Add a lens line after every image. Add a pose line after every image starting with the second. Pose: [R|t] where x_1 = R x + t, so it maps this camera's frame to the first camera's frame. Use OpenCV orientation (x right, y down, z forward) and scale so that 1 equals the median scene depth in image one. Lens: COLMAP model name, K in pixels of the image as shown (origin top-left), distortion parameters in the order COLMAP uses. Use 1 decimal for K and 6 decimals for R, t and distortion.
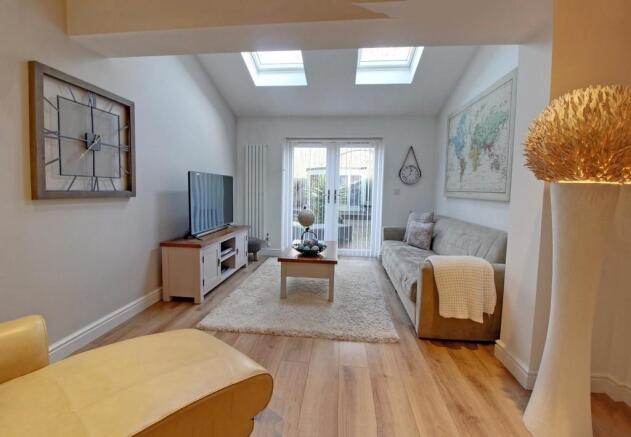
lens RADIAL K [[282.9, 0, 314.4], [0, 282.9, 215.5], [0, 0, 1]] dist [-0.004162, -0.002195]
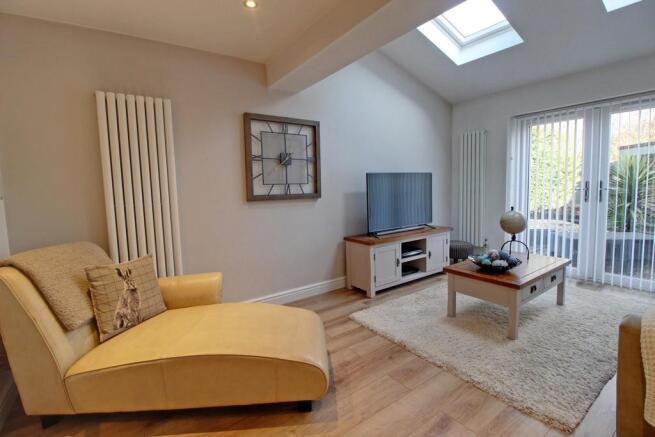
lens RADIAL K [[305.9, 0, 327.5], [0, 305.9, 215.3], [0, 0, 1]] dist [-0.002212, -0.001607]
pose [[0.659082, 0.038934, -0.751062, 0.346284], [-0.030413, 0.999222, 0.025110, -0.021966], [0.751456, 0.006292, 0.659754, 0.128616]]
